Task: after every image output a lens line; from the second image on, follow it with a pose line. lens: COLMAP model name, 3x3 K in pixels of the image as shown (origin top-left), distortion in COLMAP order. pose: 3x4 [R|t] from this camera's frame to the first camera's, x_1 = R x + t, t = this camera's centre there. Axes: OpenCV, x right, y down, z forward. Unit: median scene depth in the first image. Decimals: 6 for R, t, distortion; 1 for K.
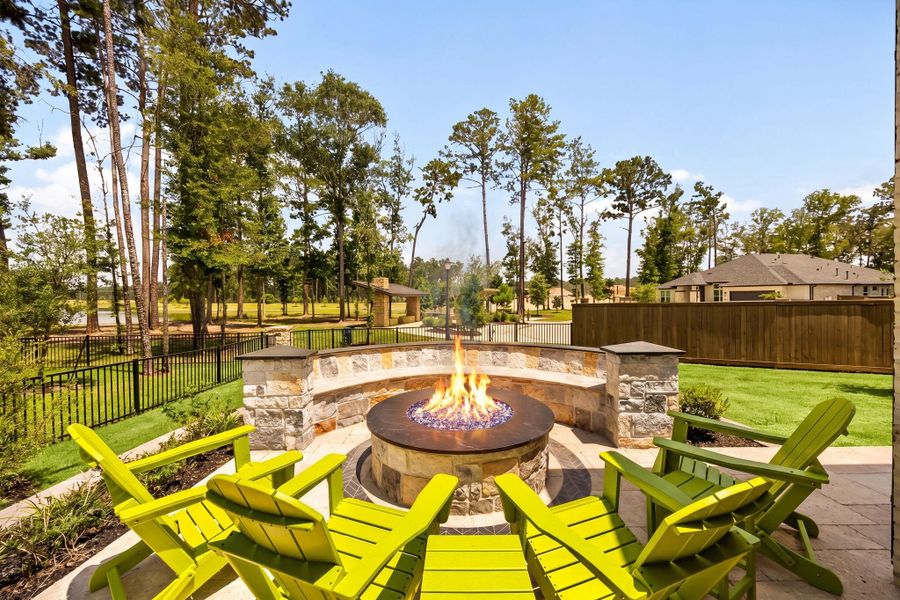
lens RADIAL K [[344.8, 0, 451.2], [0, 344.8, 300.1], [0, 0, 1]] dist [-0.000876, 0.000125]
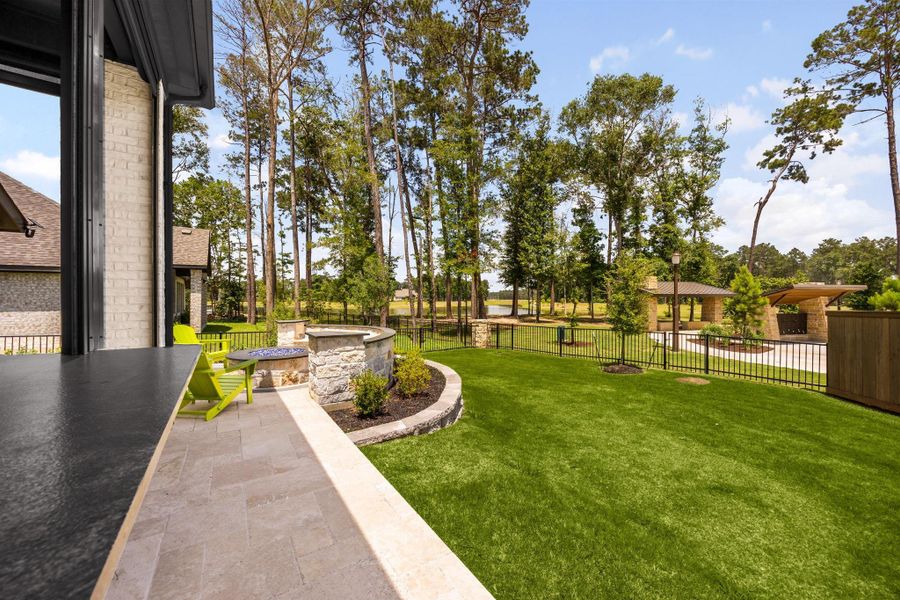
lens RADIAL K [[341.2, 0, 453.1], [0, 341.2, 298.4], [0, 0, 1]] dist [-0.000065, -0.000247]
pose [[0.563253, 0.006972, -0.826255, 0.129157], [-0.011555, 0.999933, 0.000561, -0.000757], [0.826203, 0.009232, 0.563296, 0.041440]]
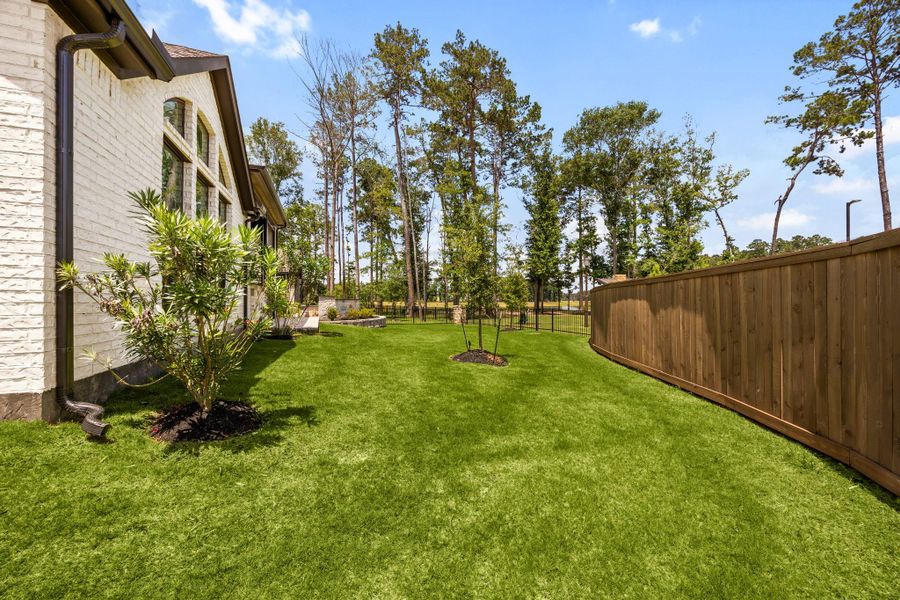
lens RADIAL K [[344.8, 0, 451.2], [0, 344.8, 300.1], [0, 0, 1]] dist [-0.000876, 0.000125]
pose [[0.363895, 0.008176, -0.931404, 0.325064], [-0.013062, 0.999908, 0.003674, 0.010187], [0.931348, 0.010829, 0.363968, 0.056022]]
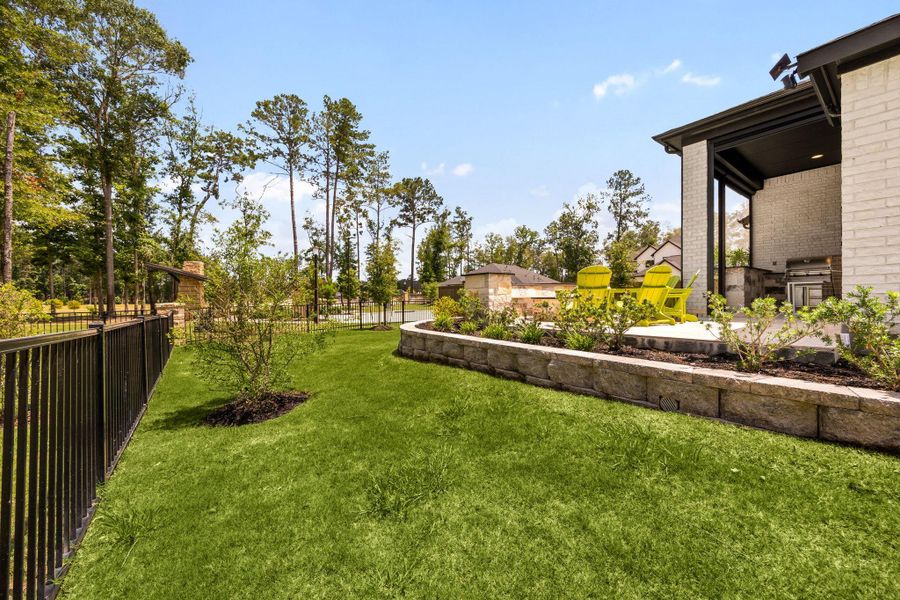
lens RADIAL K [[344.8, 0, 451.2], [0, 344.8, 300.1], [0, 0, 1]] dist [-0.000876, 0.000125]
pose [[0.792931, -0.003123, 0.609304, -0.114166], [0.007847, 0.999956, -0.005086, 0.019367], [-0.609261, 0.008814, 0.792921, -0.018699]]
